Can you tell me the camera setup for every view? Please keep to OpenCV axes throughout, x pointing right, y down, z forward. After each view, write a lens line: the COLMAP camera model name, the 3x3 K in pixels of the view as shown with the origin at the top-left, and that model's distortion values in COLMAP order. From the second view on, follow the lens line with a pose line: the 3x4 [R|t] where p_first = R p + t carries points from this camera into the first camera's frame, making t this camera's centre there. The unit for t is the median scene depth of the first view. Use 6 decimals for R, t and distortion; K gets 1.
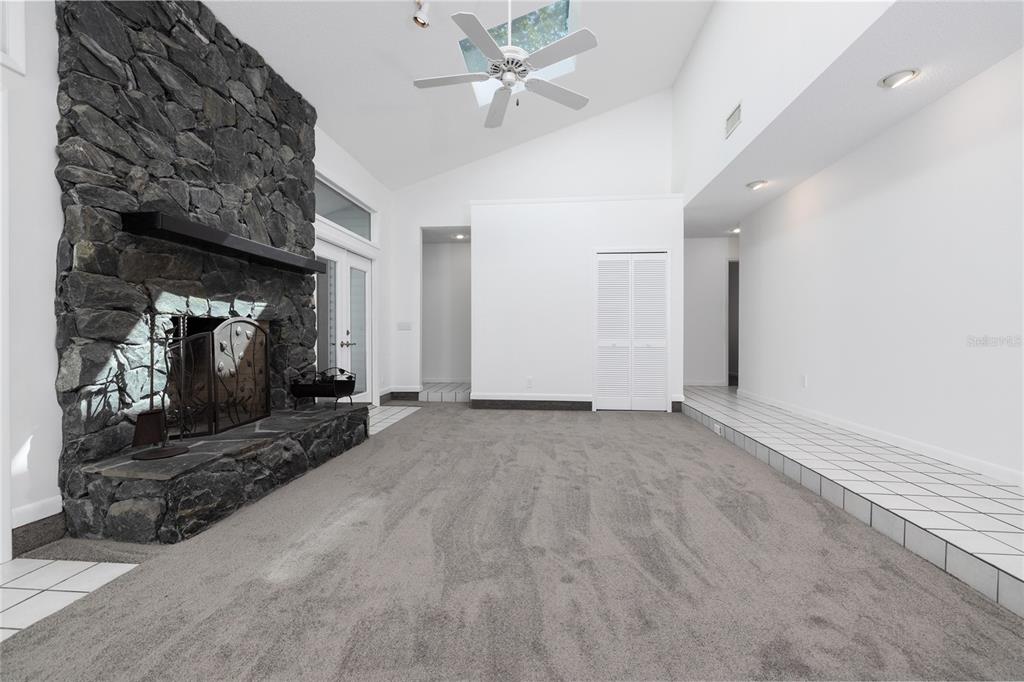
lens RADIAL K [[437.6, 0, 512.0], [0, 437.6, 341.0], [0, 0, 1]] dist [-0.001031, -0.000076]
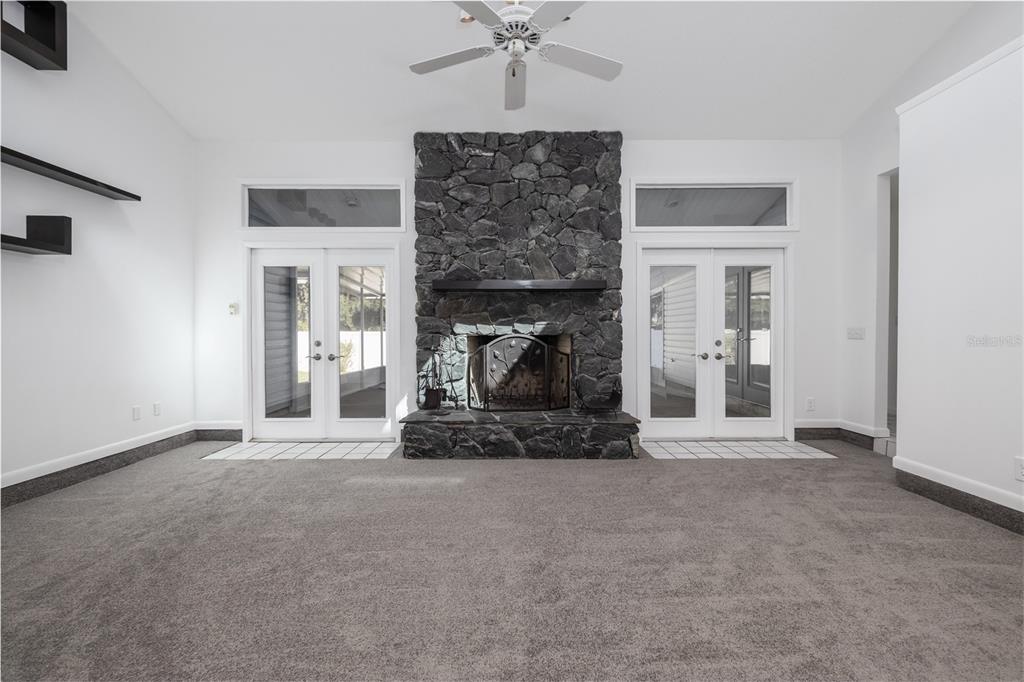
lens RADIAL K [[437.6, 0, 512.0], [0, 437.6, 341.0], [0, 0, 1]] dist [-0.001031, -0.000076]
pose [[0.085291, 0.016599, -0.996218, 0.835794], [-0.011975, 0.999806, 0.015634, -0.059077], [0.996284, 0.010596, 0.085474, 0.944722]]
